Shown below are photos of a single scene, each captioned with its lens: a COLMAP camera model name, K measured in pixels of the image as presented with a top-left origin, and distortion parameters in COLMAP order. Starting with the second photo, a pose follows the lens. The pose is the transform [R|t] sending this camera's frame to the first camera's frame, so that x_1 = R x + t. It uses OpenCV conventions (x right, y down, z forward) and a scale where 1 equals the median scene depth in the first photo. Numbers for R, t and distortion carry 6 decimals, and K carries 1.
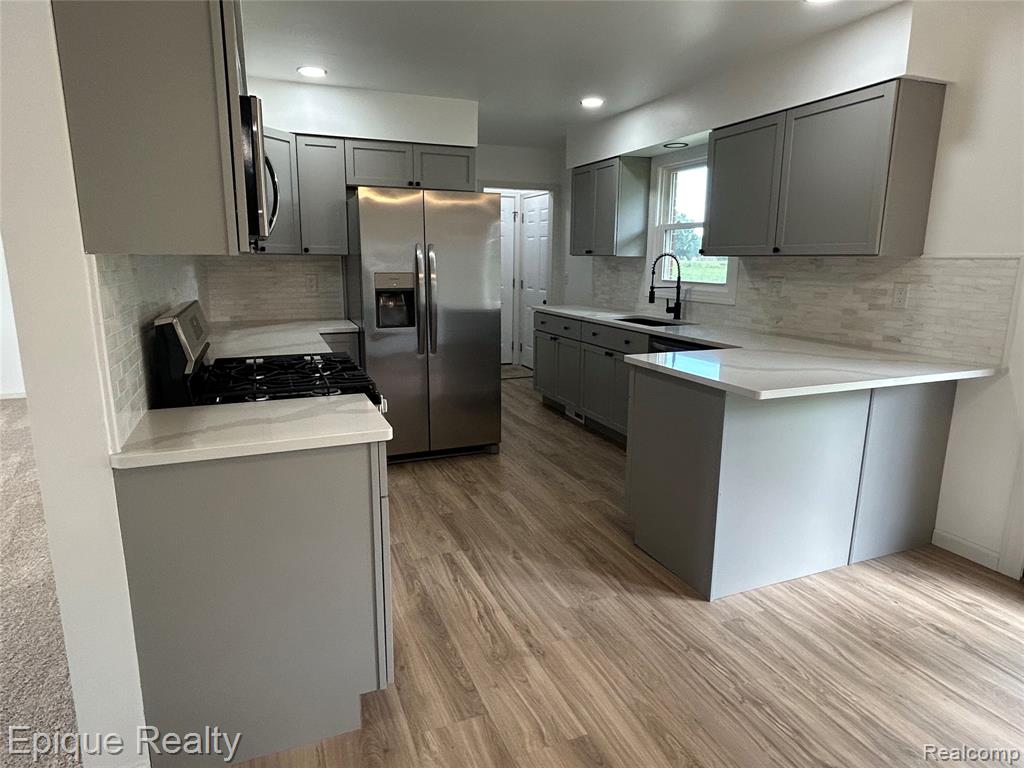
lens RADIAL K [[602.2, 0, 509.8], [0, 602.2, 381.3], [0, 0, 1]] dist [-0.002666, -0.001513]
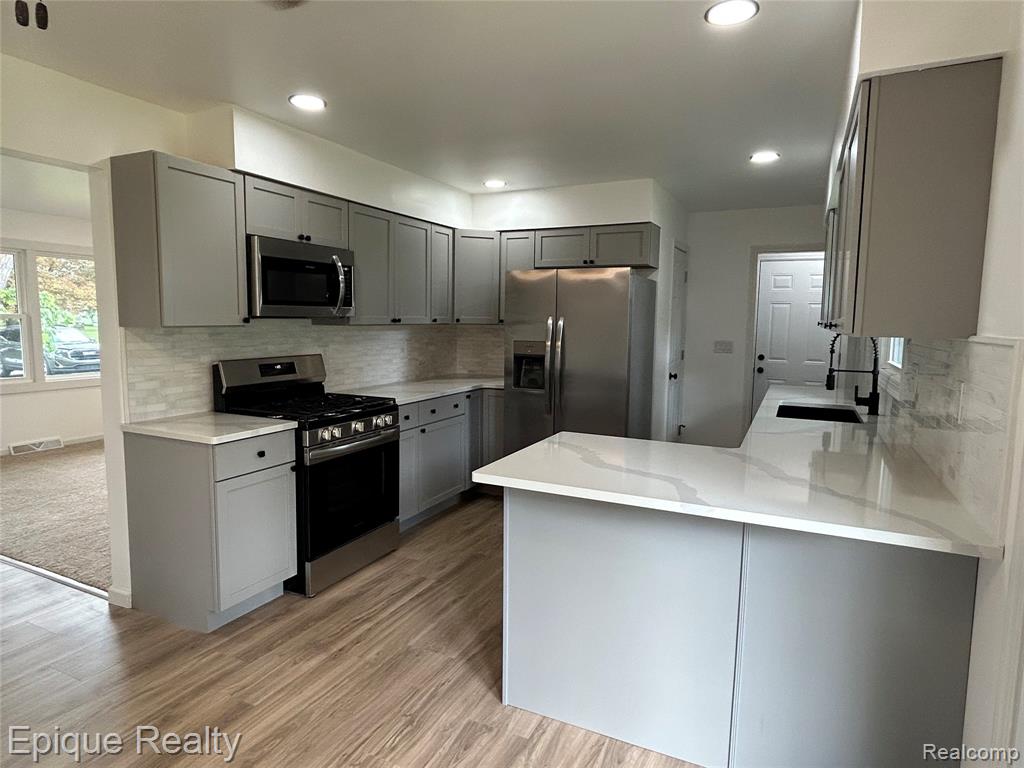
lens RADIAL K [[602.2, 0, 507.0], [0, 602.2, 381.2], [0, 0, 1]] dist [-0.002666, -0.001513]
pose [[0.666450, 0.078465, -0.741409, 0.605489], [-0.157856, 0.986751, -0.037465, -0.052636], [0.728647, 0.142004, 0.670007, 0.199521]]
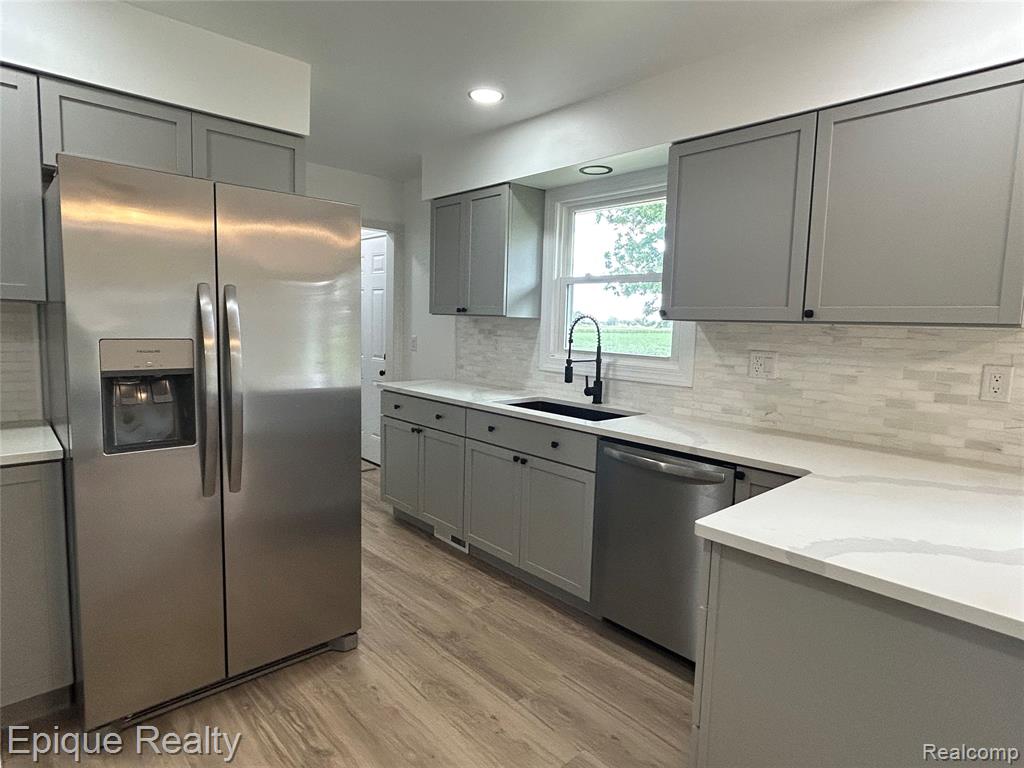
lens RADIAL K [[573.7, 0, 510.5], [0, 573.7, 378.4], [0, 0, 1]] dist [-0.000375, 0.000204]
pose [[0.937268, -0.012342, 0.348391, -0.074680], [0.046332, 0.994917, -0.089401, -0.088305], [-0.345517, 0.099934, 0.933076, 0.441694]]
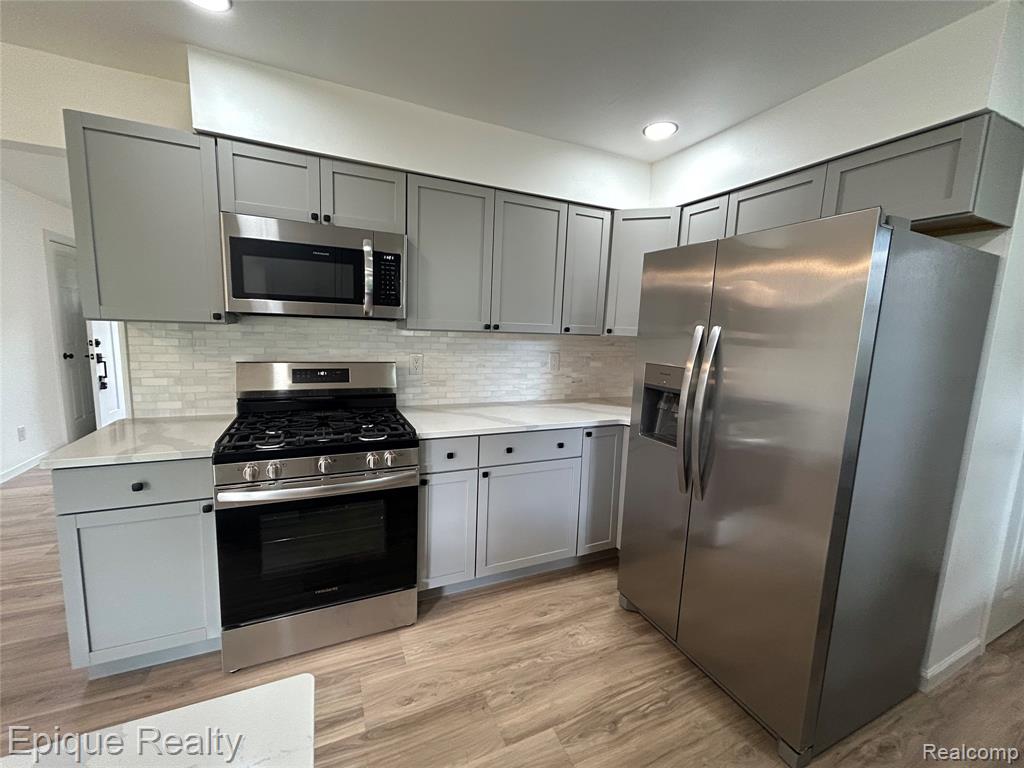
lens RADIAL K [[417.8, 0, 512.3], [0, 417.8, 381.9], [0, 0, 1]] dist [-0.001010, 0.000084]
pose [[0.043801, 0.125482, -0.991129, 0.273744], [-0.240441, 0.964244, 0.111452, -0.164346], [0.969675, 0.233426, 0.072405, 0.754232]]
